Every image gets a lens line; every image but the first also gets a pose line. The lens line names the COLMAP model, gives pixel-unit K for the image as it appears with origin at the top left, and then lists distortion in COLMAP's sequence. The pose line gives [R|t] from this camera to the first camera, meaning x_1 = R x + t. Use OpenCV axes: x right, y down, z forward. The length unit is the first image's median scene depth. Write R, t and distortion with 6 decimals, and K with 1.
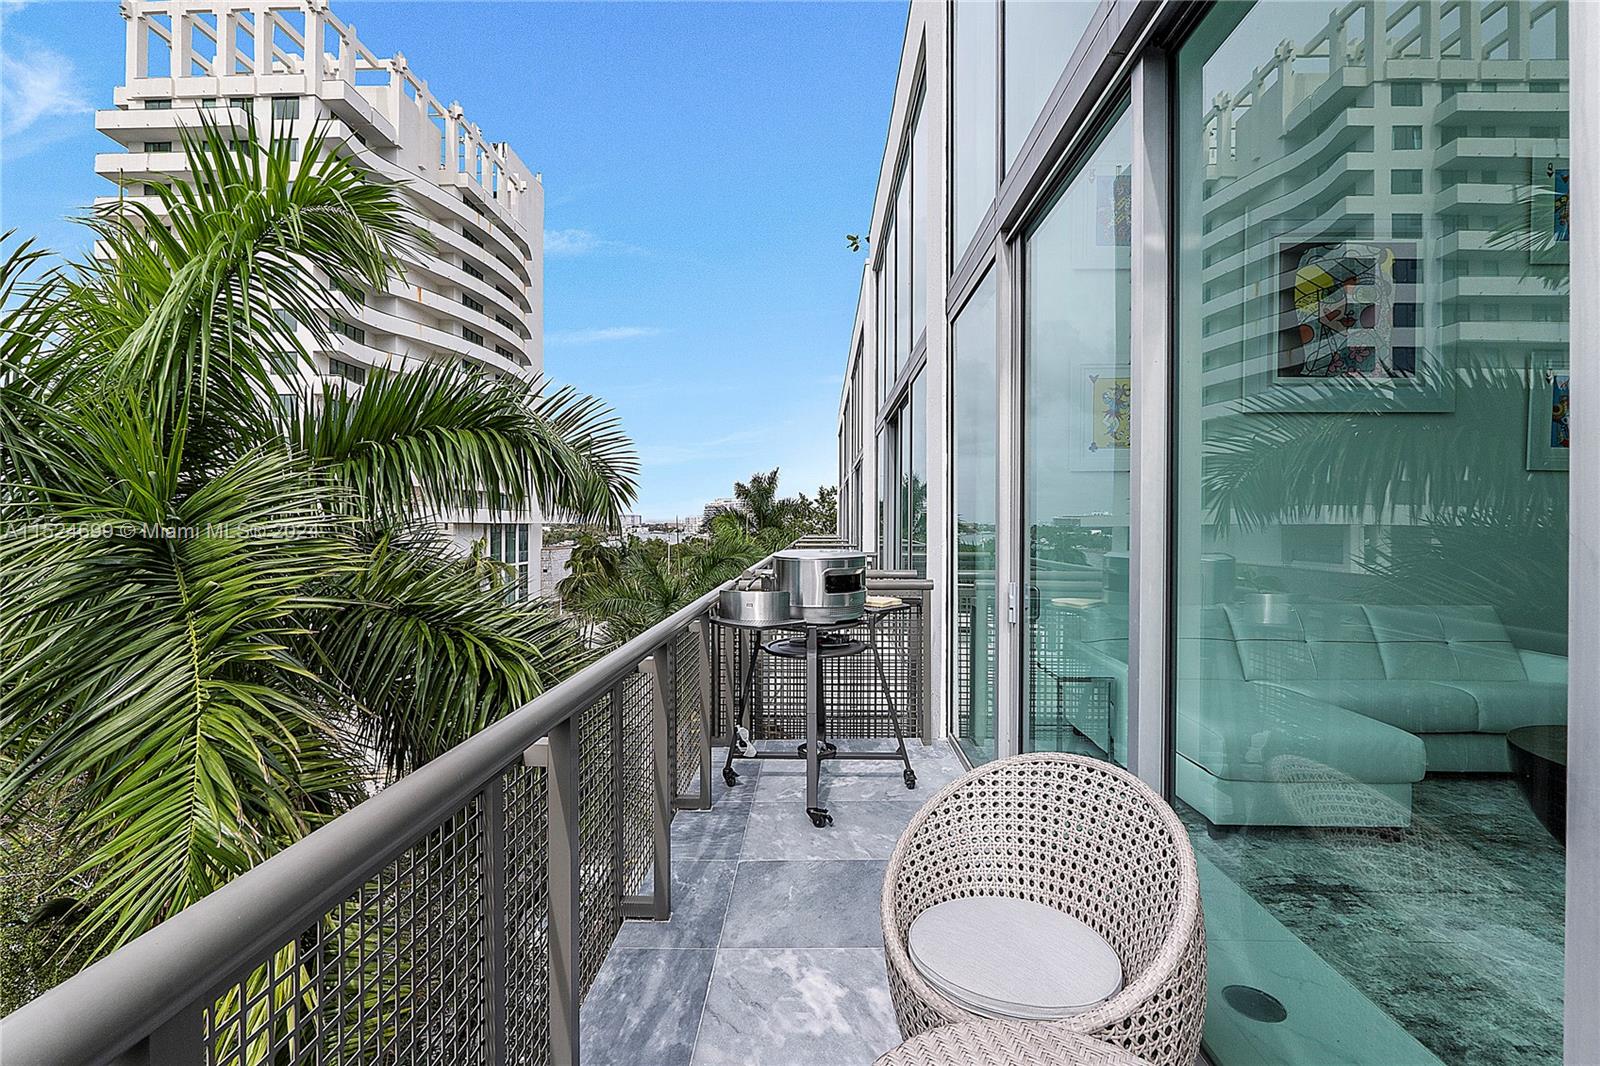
lens RADIAL K [[677.7, 0, 800.4], [0, 677.7, 522.6], [0, 0, 1]] dist [-0.007489, -0.000656]
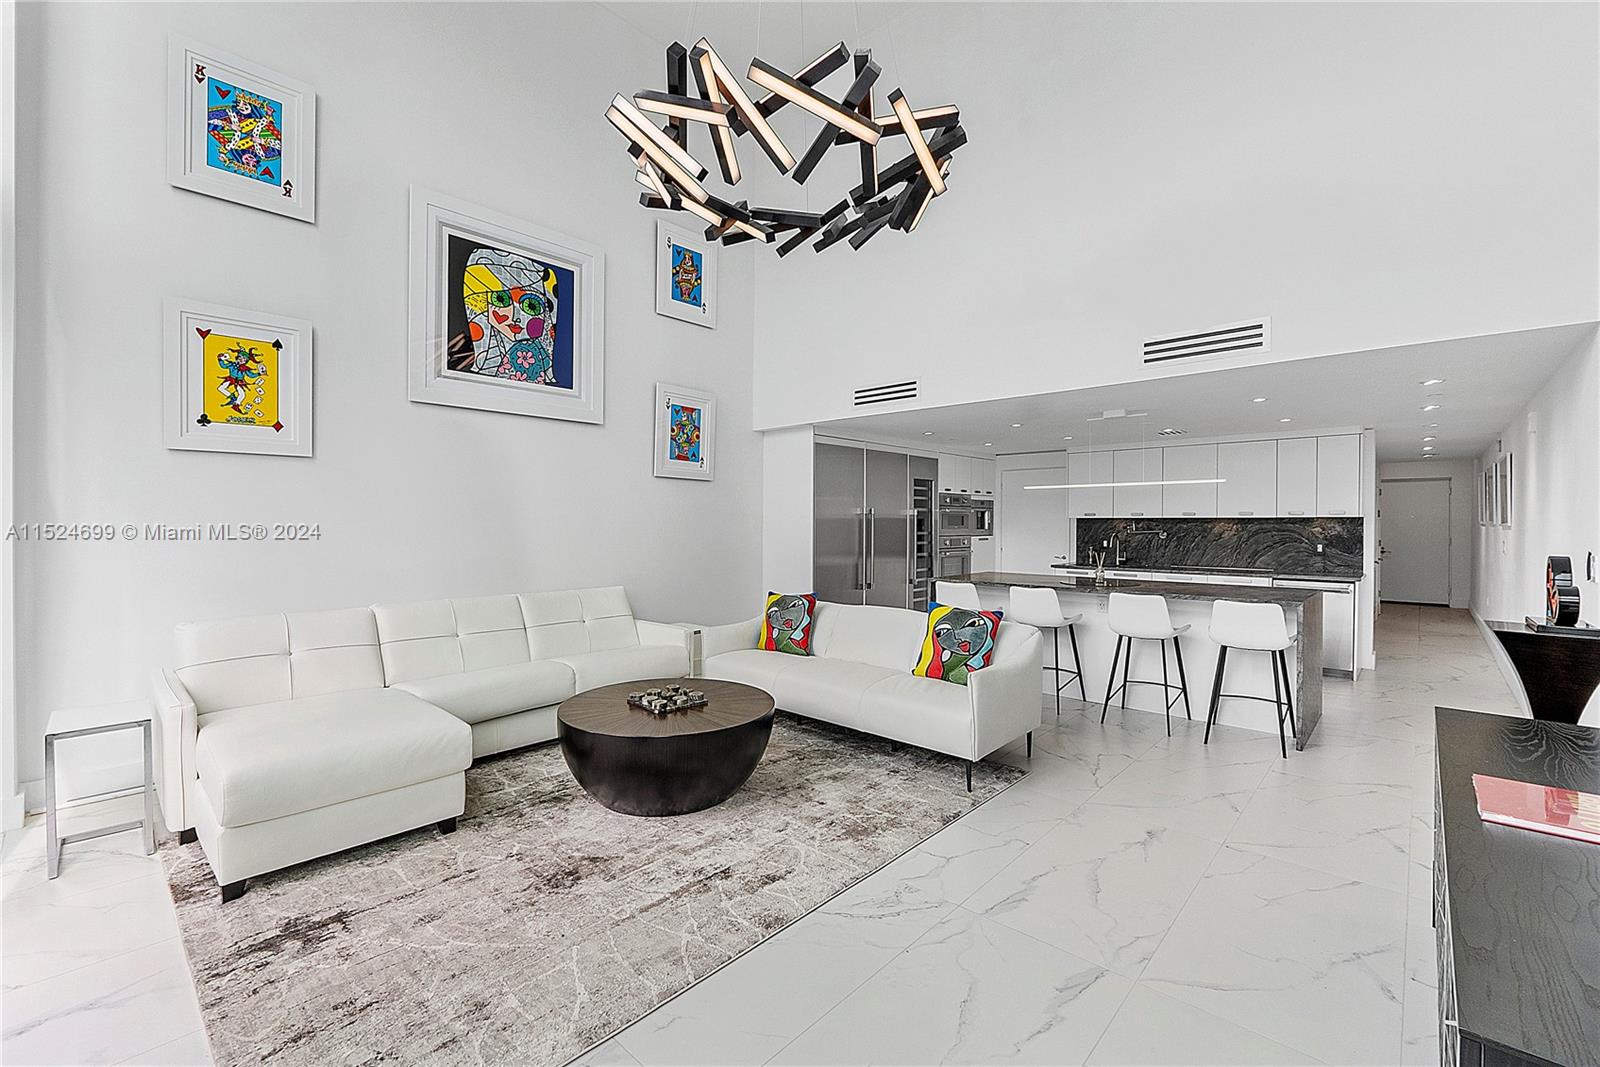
lens RADIAL K [[677.7, 0, 797.6], [0, 677.7, 525.9], [0, 0, 1]] dist [-0.007489, -0.000656]
pose [[0.654315, -0.004293, 0.756210, 0.326603], [-0.002061, 0.999970, 0.007460, 0.004197], [-0.756219, -0.006439, 0.654287, -0.037821]]
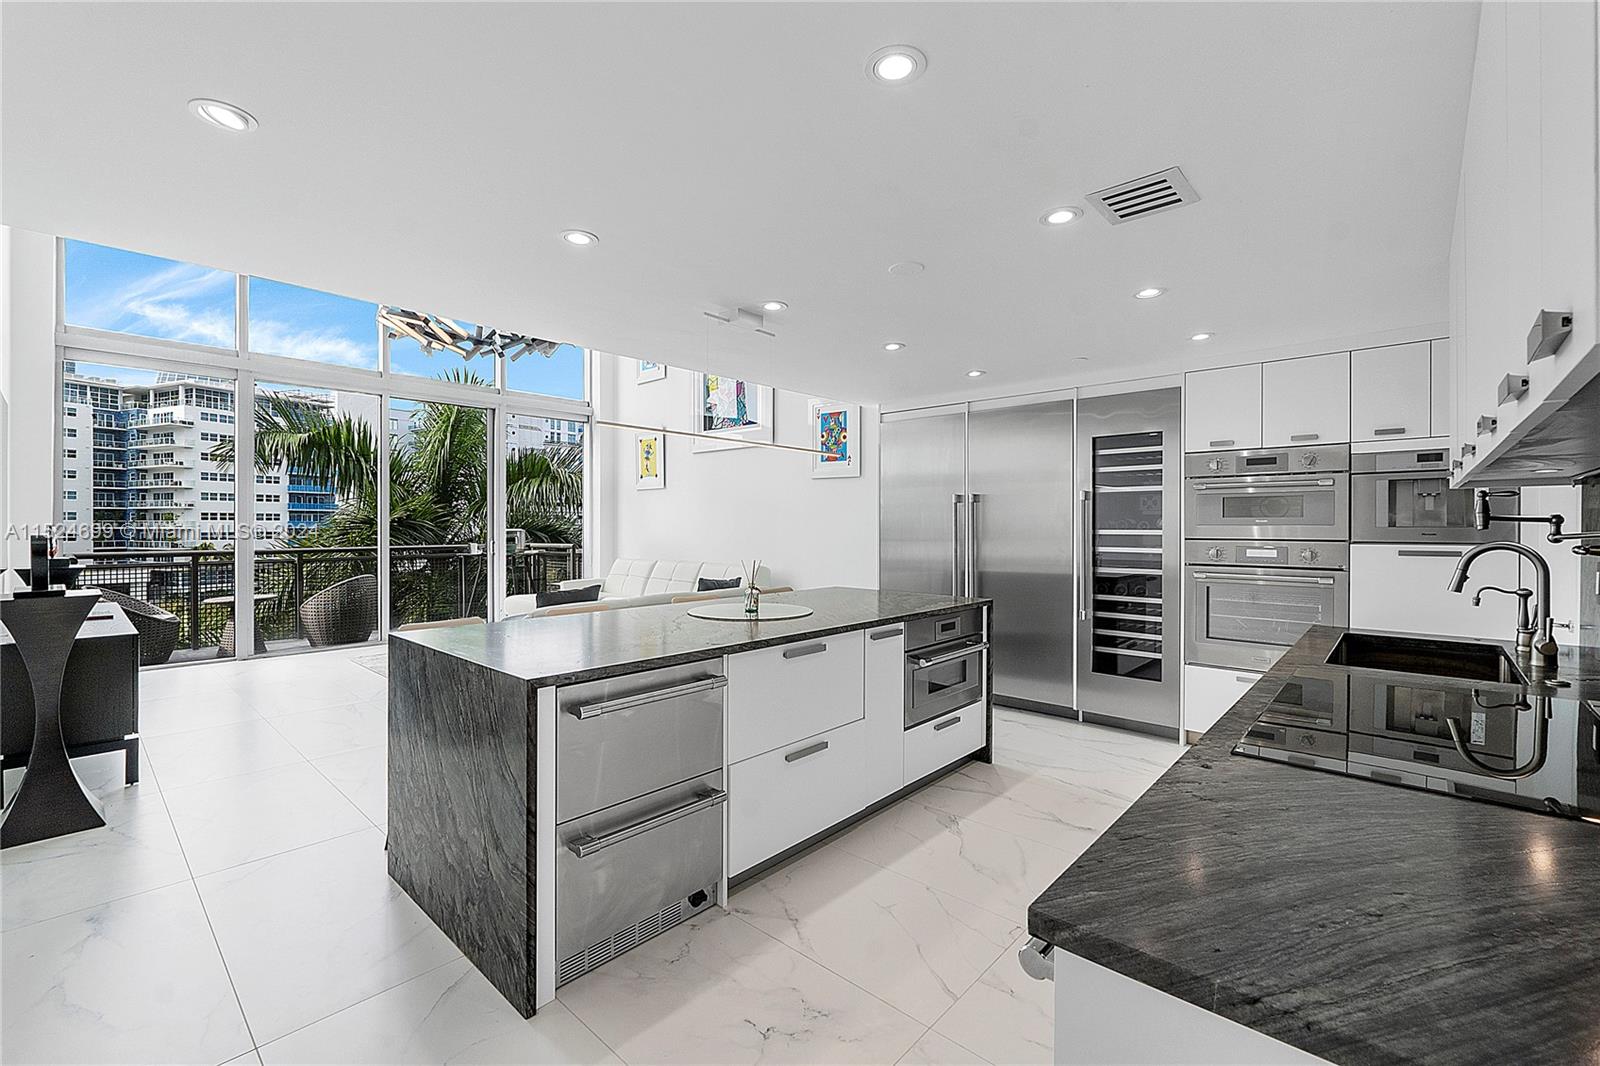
lens RADIAL K [[677.7, 0, 803.6], [0, 677.7, 527.7], [0, 0, 1]] dist [-0.007489, -0.000656]
pose [[0.762197, 0.001272, -0.647344, 2.241485], [0.002439, 0.999985, 0.004836, 0.024622], [0.647341, -0.005265, 0.762183, -0.170592]]
